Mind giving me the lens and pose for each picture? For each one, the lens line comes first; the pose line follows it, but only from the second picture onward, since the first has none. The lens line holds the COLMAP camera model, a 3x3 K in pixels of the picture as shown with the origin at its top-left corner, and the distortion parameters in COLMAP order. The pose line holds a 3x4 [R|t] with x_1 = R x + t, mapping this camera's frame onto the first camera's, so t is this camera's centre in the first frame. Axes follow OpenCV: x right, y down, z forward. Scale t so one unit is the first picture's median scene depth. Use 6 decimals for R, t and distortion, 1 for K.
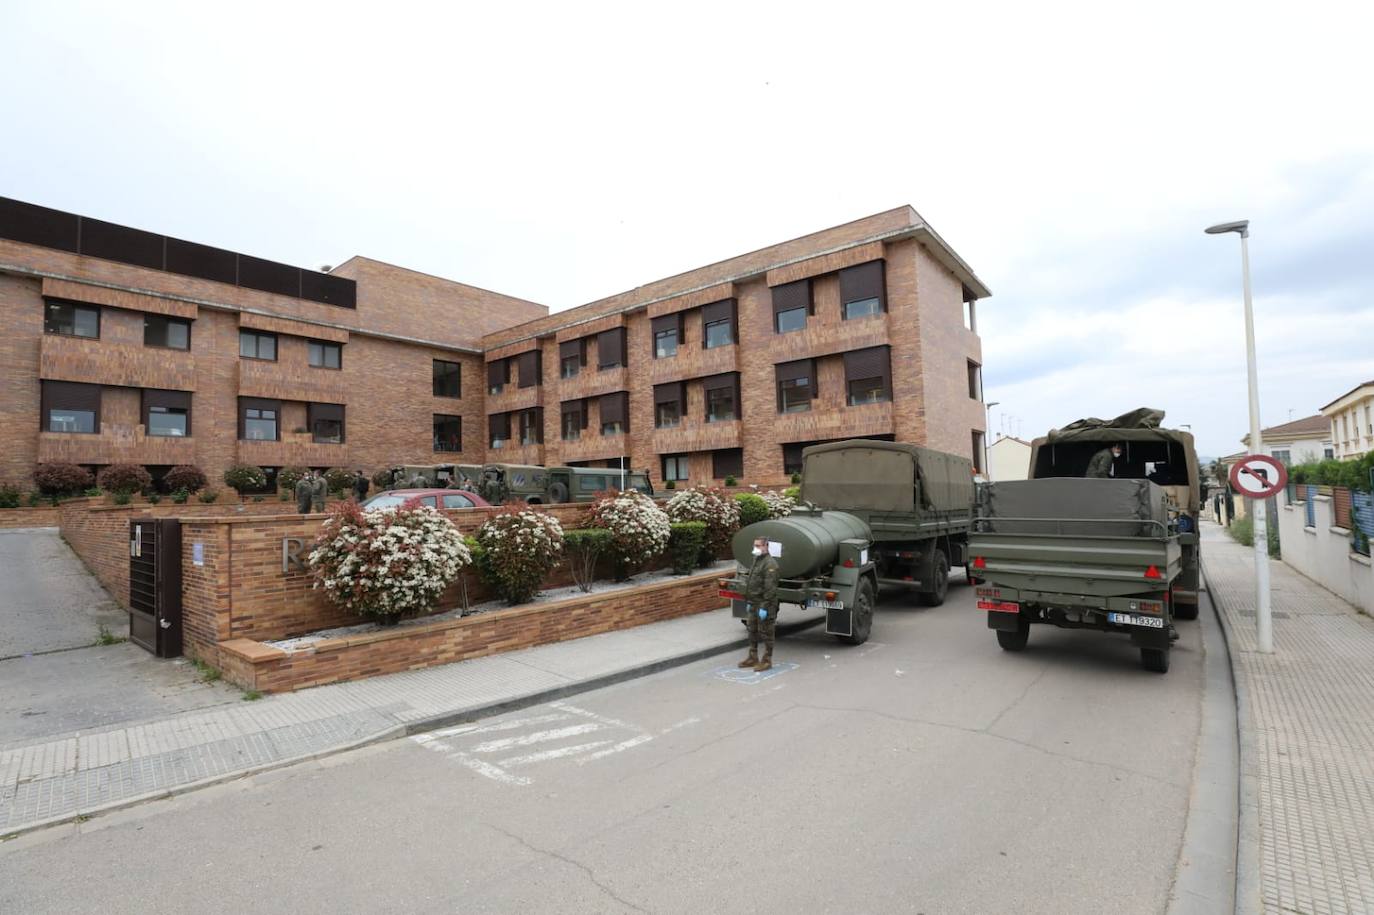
lens RADIAL K [[625.6, 0, 687.2], [0, 625.6, 462.5], [0, 0, 1]] dist [-0.047782, 0.014090]
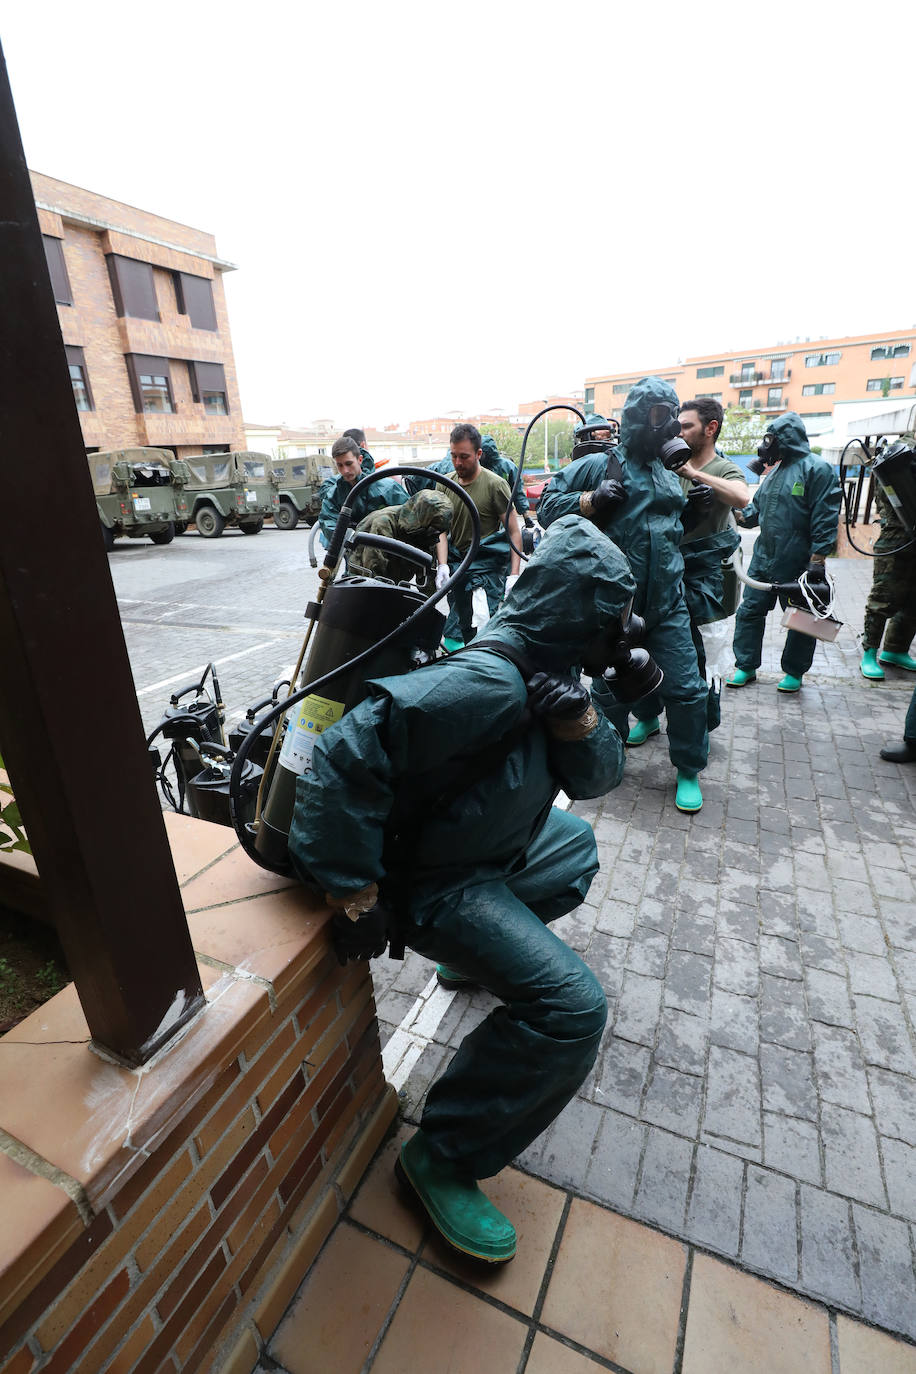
lens RADIAL K [[625.6, 0, 461.4], [0, 625.6, 689.0], [0, 0, 1]] dist [-0.047782, 0.014090]
pose [[-0.229010, -0.302574, 0.925204, -1.009452], [0.002868, 0.950250, 0.311475, 0.034405], [-0.973420, 0.073985, -0.216749, 0.815910]]
